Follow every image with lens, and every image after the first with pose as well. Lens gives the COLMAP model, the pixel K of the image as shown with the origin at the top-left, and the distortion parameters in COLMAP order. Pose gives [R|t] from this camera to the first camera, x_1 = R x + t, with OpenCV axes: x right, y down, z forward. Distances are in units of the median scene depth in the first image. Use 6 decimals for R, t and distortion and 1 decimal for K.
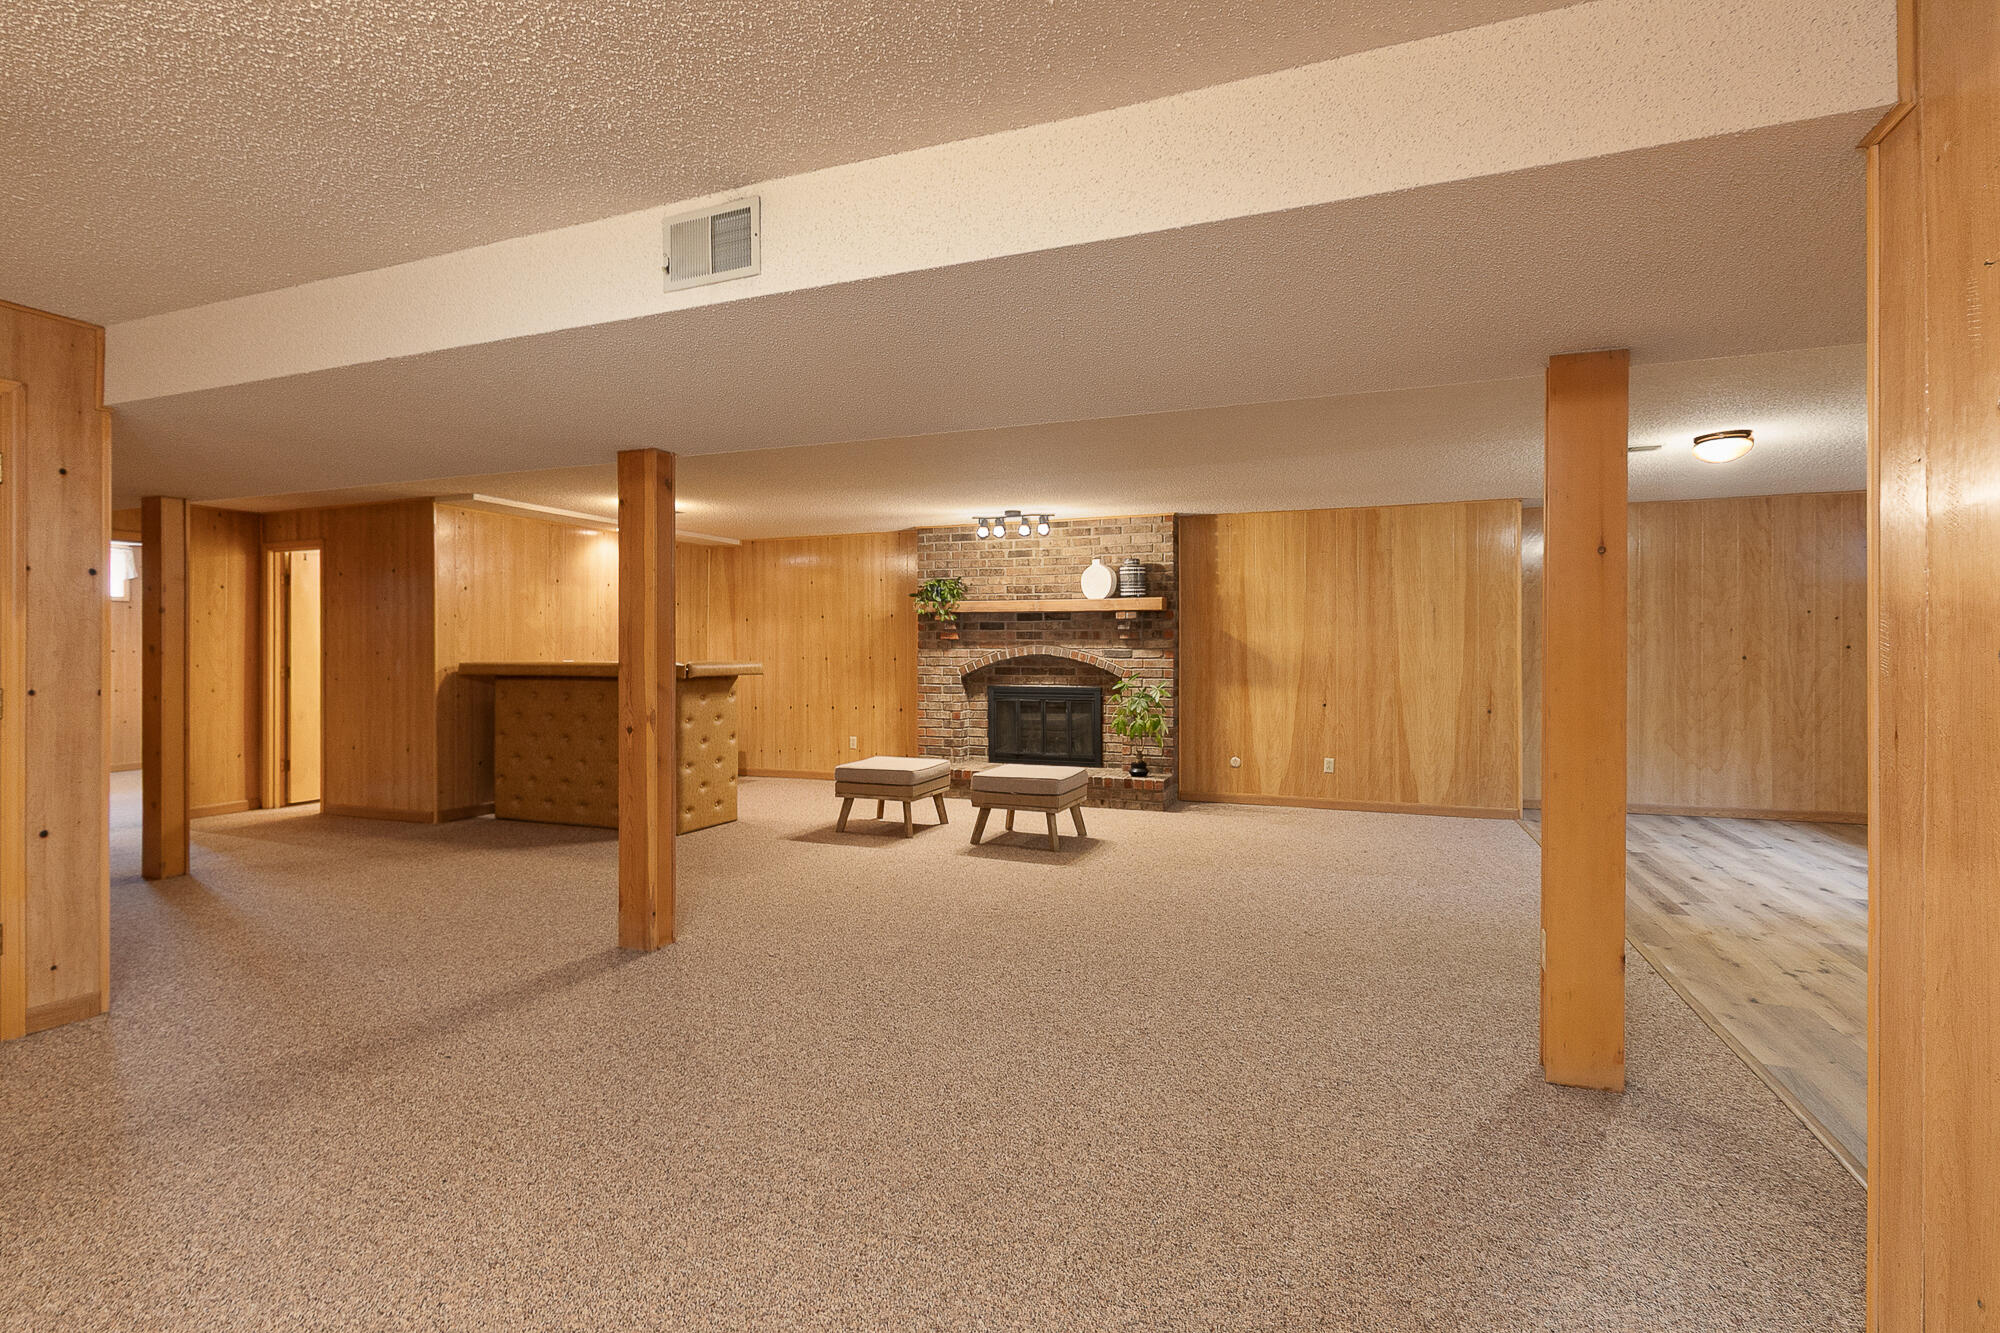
lens RADIAL K [[917.1, 0, 1004.6], [0, 917.1, 658.3], [0, 0, 1]] dist [0.002766, -0.000718]
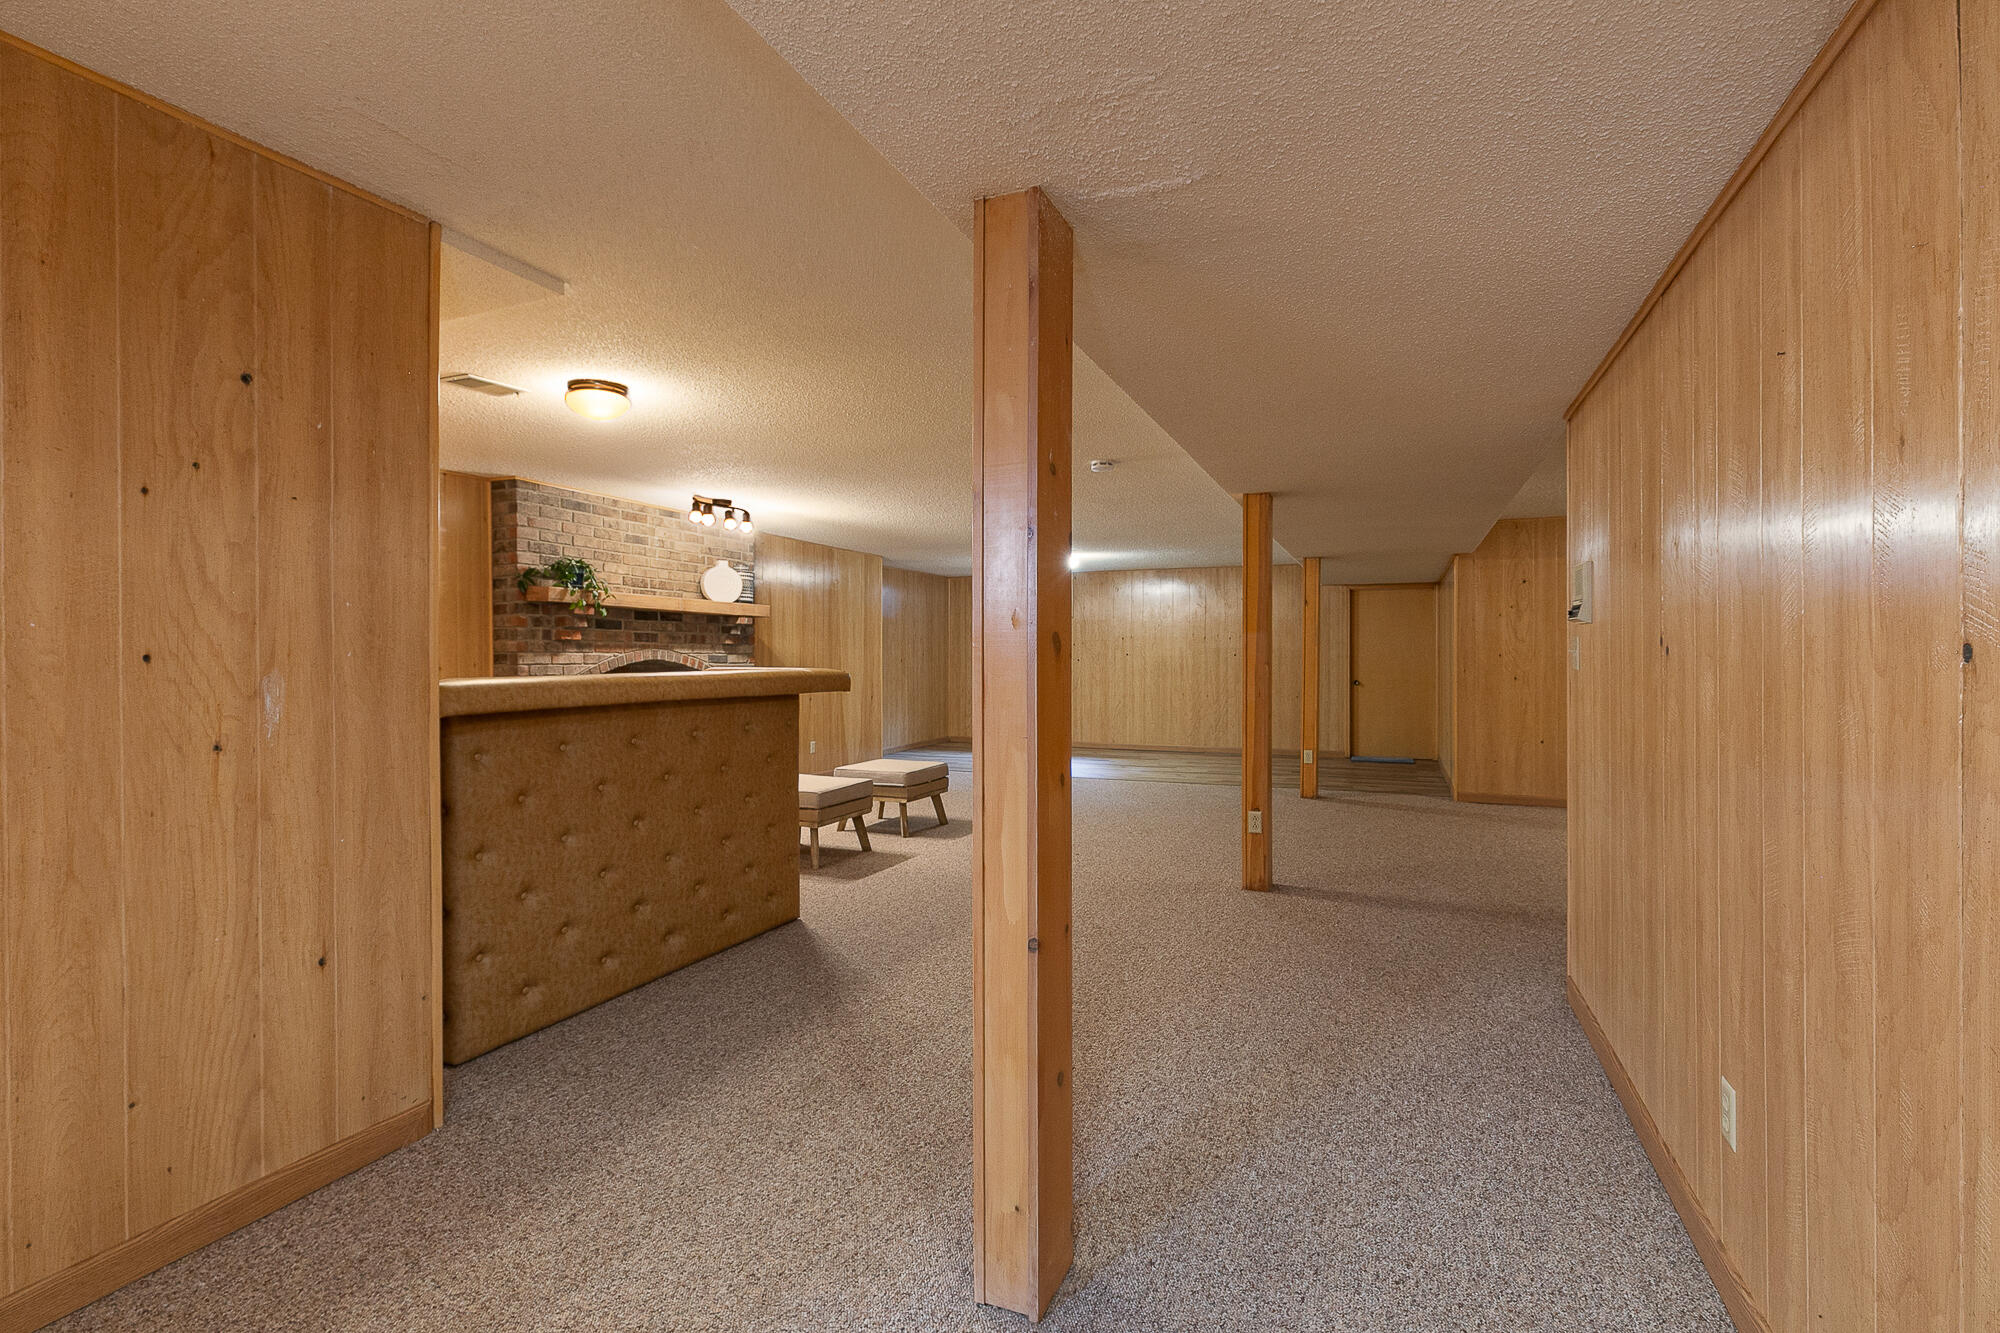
lens RADIAL K [[917.1, 0, 982.5], [0, 917.1, 659.3], [0, 0, 1]] dist [0.002766, -0.000718]
pose [[0.059418, -0.001787, 0.998232, -0.823796], [0.008227, 0.999965, 0.001300, -0.003062], [-0.998199, 0.008136, 0.059431, 0.652904]]
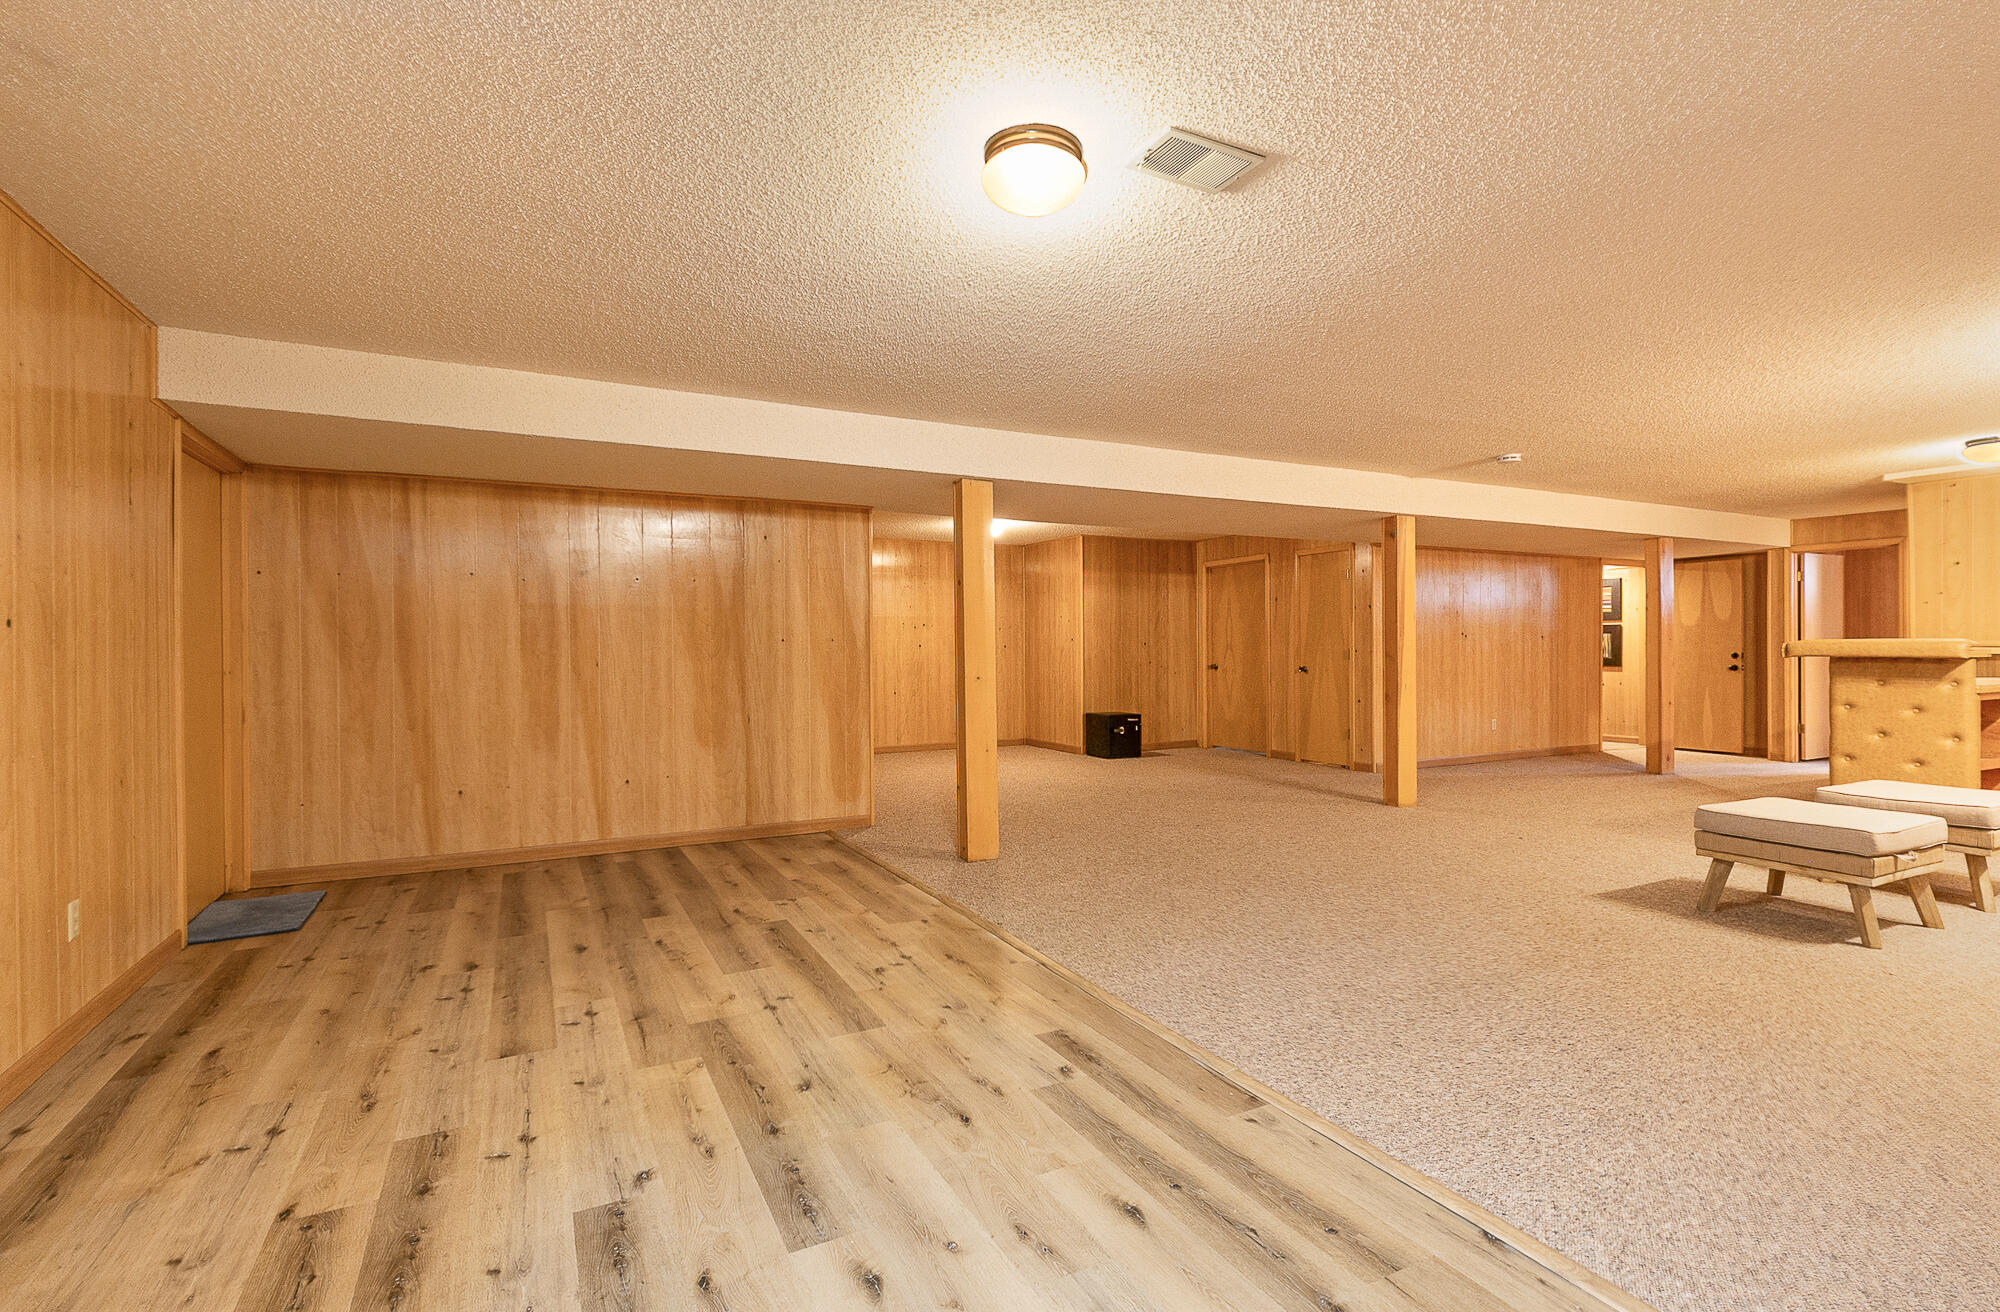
lens RADIAL K [[917.1, 0, 990.6], [0, 917.1, 655.1], [0, 0, 1]] dist [0.002766, -0.000718]
pose [[-0.663093, 0.010737, -0.748460, 0.695219], [0.000708, 0.999906, 0.013716, 0.004891], [0.748537, 0.008565, -0.663038, 0.781436]]
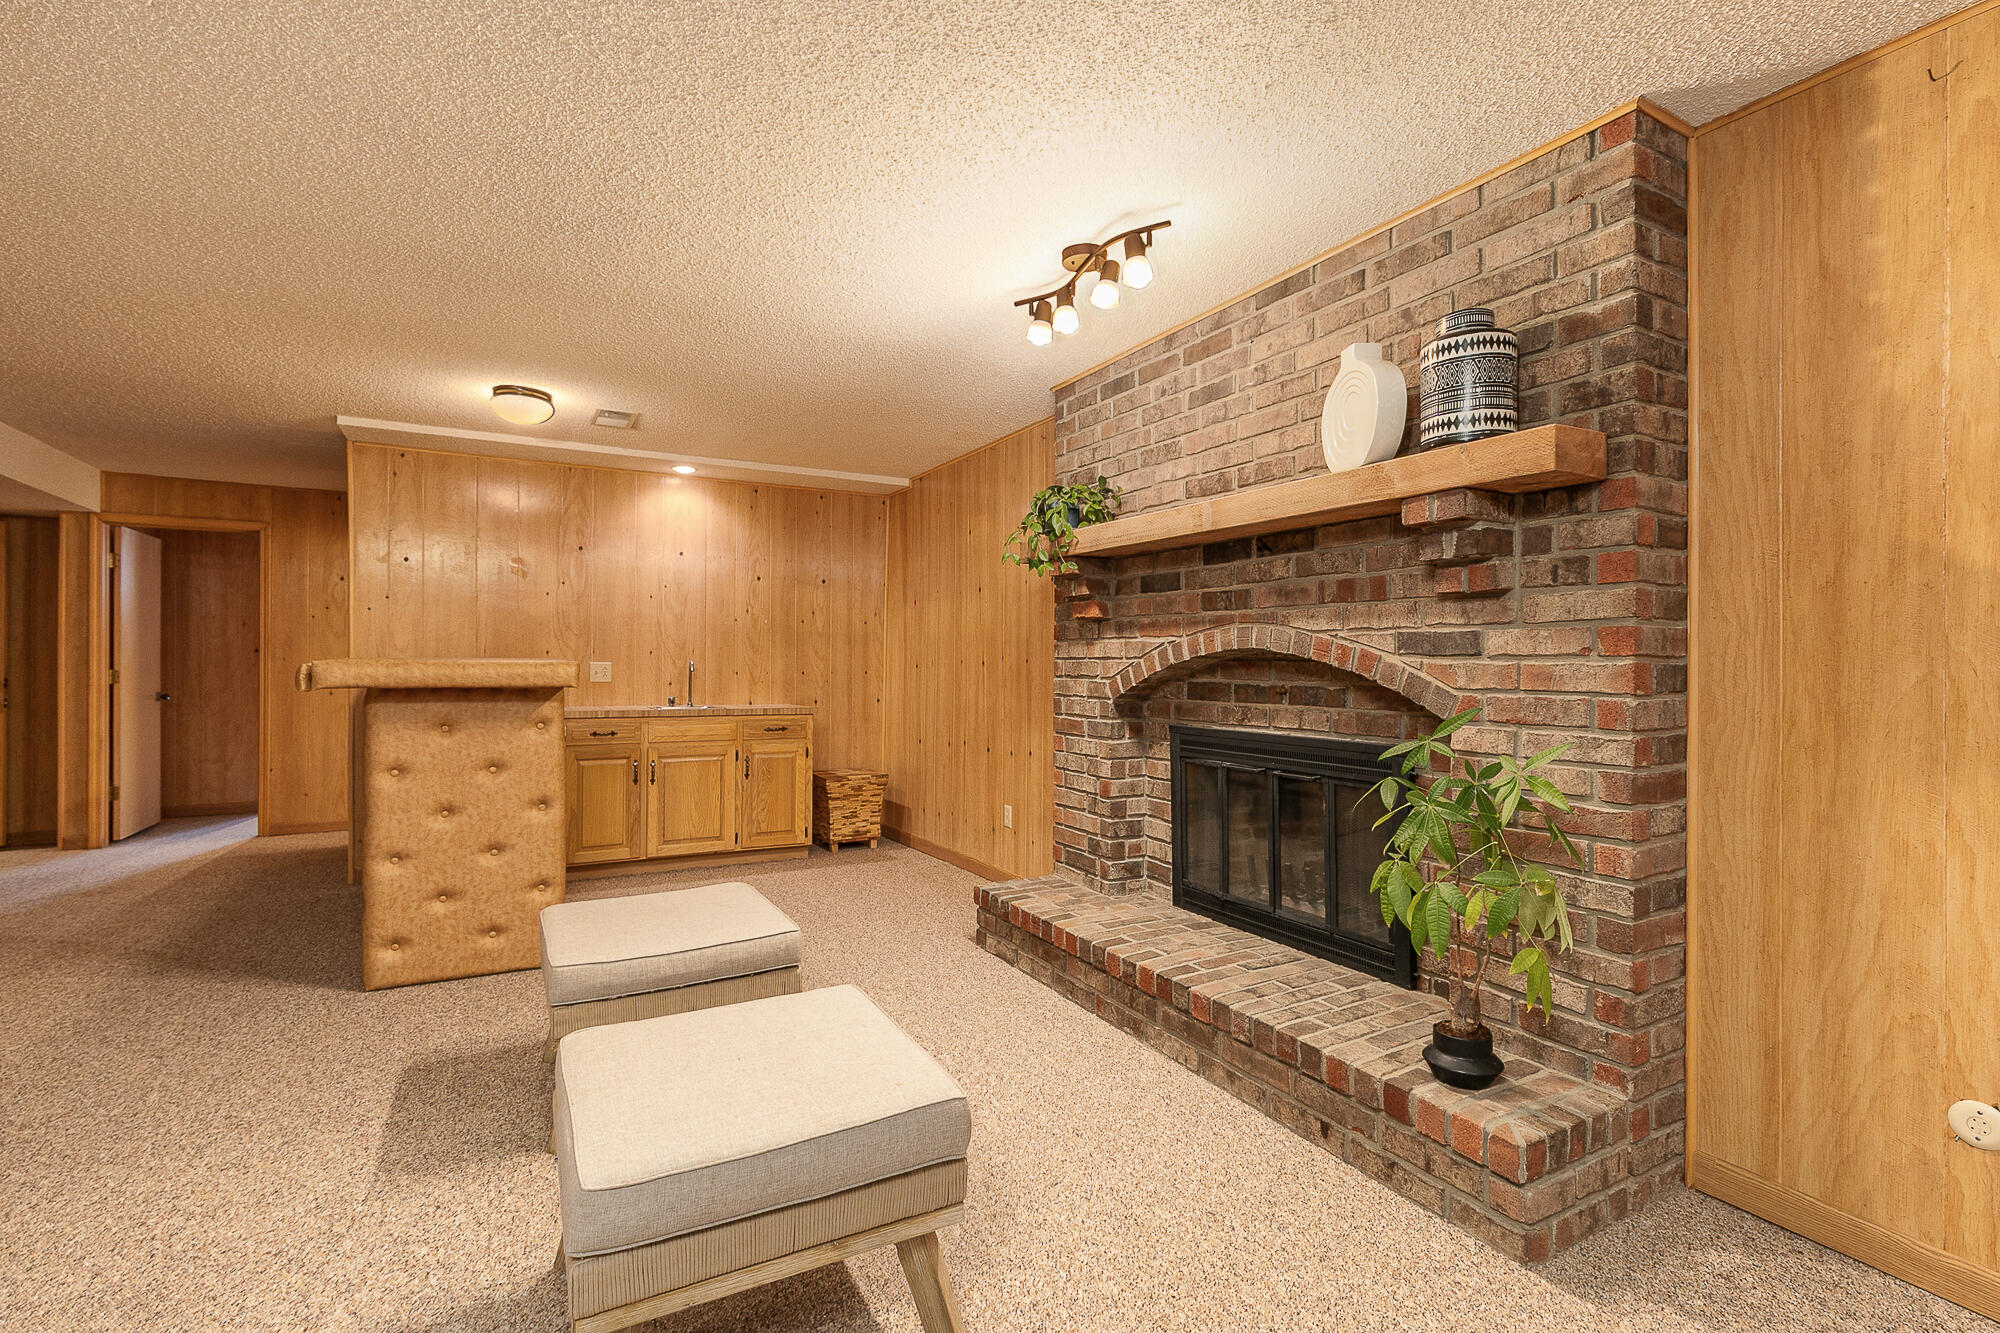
lens RADIAL K [[917.1, 0, 1002.4], [0, 917.1, 665.3], [0, 0, 1]] dist [0.002766, -0.000718]
pose [[0.772847, 0.004026, -0.634579, 0.203663], [-0.008797, 0.999952, -0.004370, 0.005347], [0.634531, 0.008959, 0.772846, 0.658046]]
